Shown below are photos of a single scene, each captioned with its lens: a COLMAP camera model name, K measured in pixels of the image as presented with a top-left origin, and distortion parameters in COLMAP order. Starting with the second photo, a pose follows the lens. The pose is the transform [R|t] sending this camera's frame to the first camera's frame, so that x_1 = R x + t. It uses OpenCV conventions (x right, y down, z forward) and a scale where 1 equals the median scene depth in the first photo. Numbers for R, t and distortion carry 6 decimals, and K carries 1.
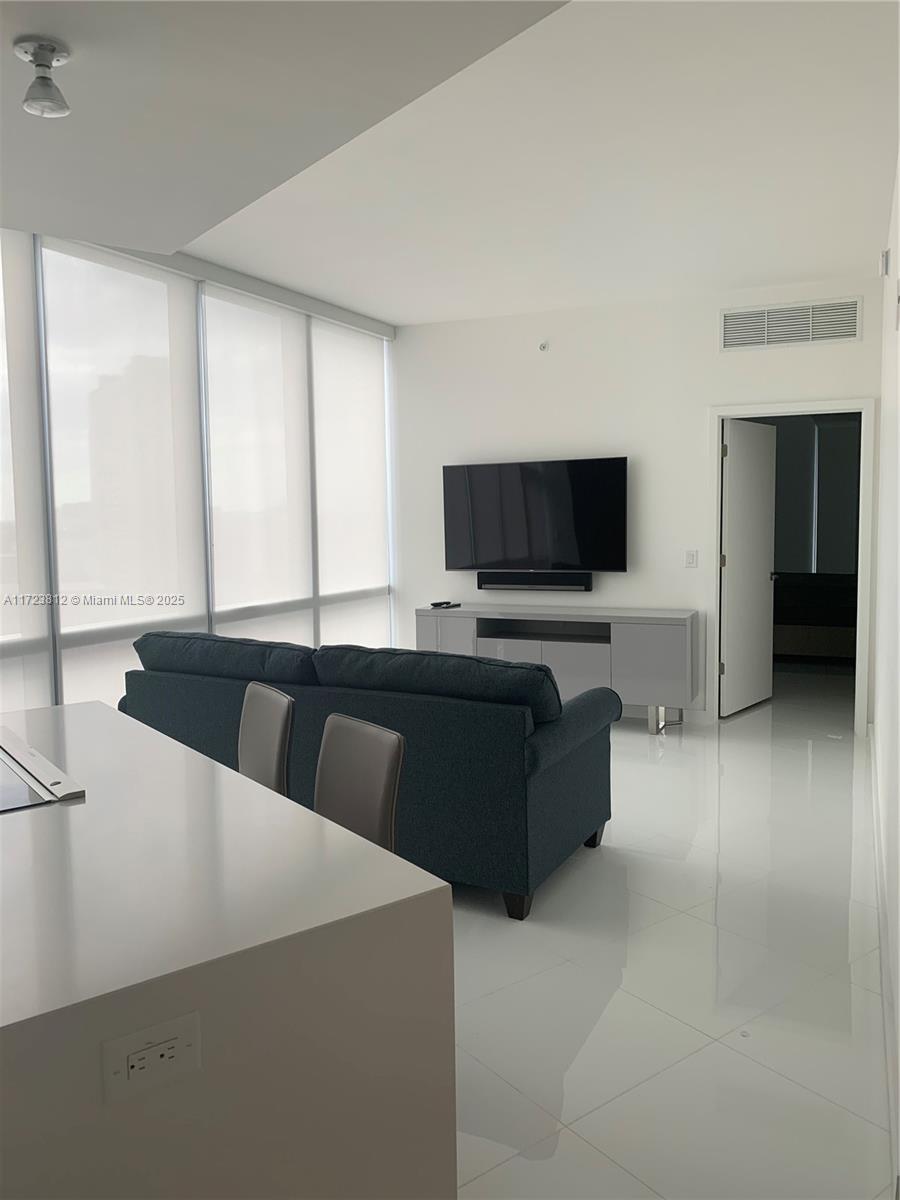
lens RADIAL K [[928.8, 0, 449.7], [0, 928.8, 582.1], [0, 0, 1]] dist [0.007916, -0.000383]
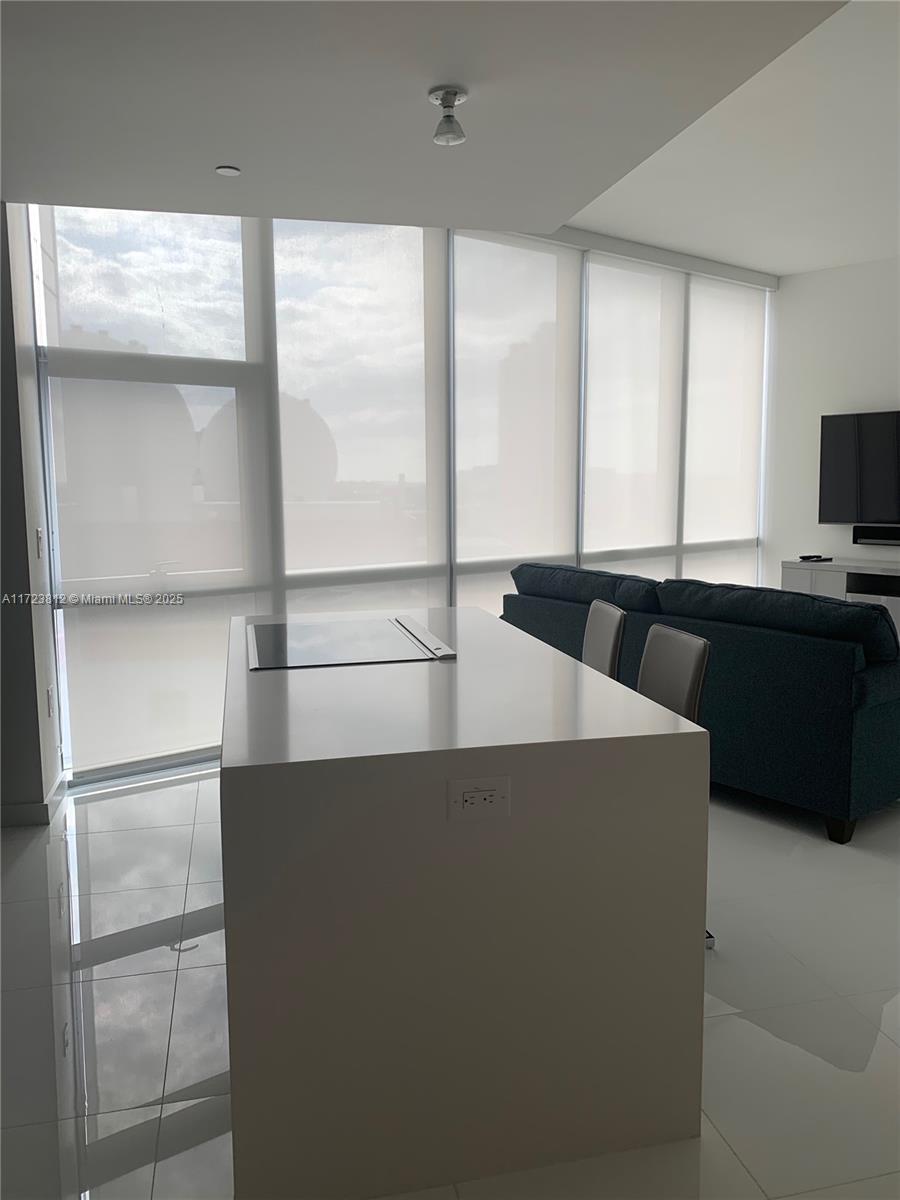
lens RADIAL K [[924.3, 0, 450.0], [0, 924.3, 600.0], [0, 0, 1]] dist [0.182744, -0.325447]
pose [[0.912747, 0.060917, -0.403957, 0.082079], [-0.038151, 0.997209, 0.064179, 0.031850], [0.406739, -0.043168, 0.912524, -0.139113]]
